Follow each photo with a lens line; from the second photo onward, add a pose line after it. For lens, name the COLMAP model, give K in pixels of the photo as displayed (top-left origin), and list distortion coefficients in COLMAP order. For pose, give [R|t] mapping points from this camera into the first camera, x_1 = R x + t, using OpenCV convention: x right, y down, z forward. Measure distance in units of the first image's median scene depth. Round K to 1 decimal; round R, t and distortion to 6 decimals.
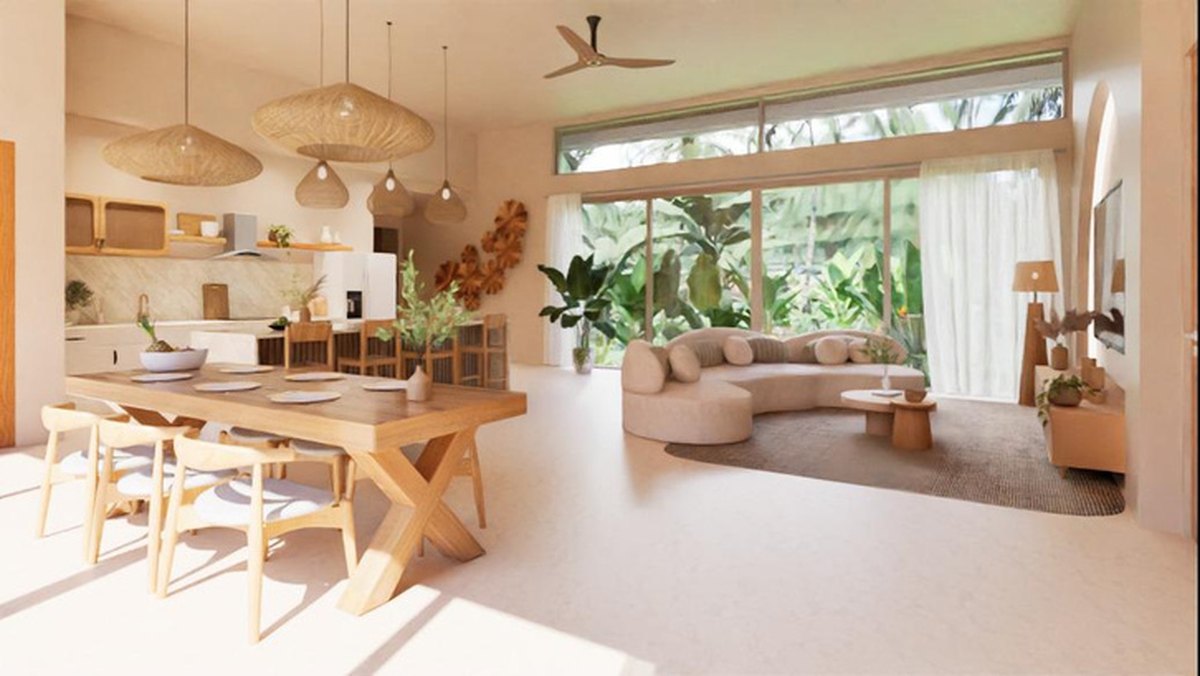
lens RADIAL K [[665.0, 0, 599.4], [0, 665.0, 299.7], [0, 0, 1]] dist [-0.003593, -0.000650]
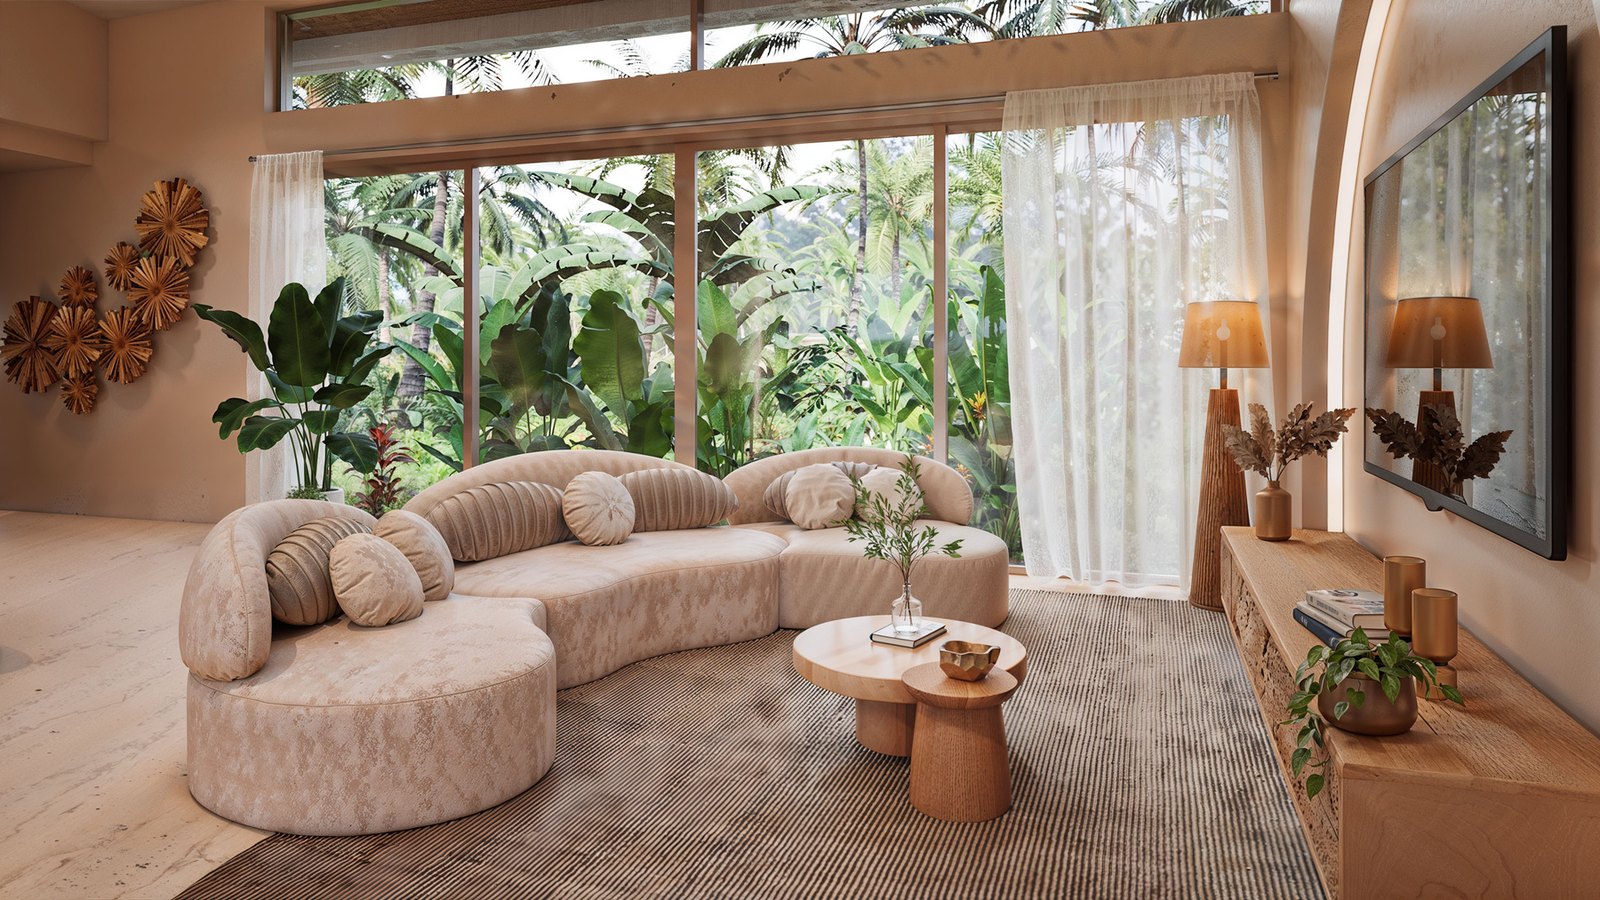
lens RADIAL K [[1118.2, 0, 798.4], [0, 1118.2, 370.6], [0, 0, 1]] dist [-0.000431, -0.000016]
pose [[0.968984, -0.001287, 0.247119, 0.122503], [0.002941, 0.999976, -0.006323, -0.004174], [-0.247105, 0.006854, 0.968964, 0.221731]]
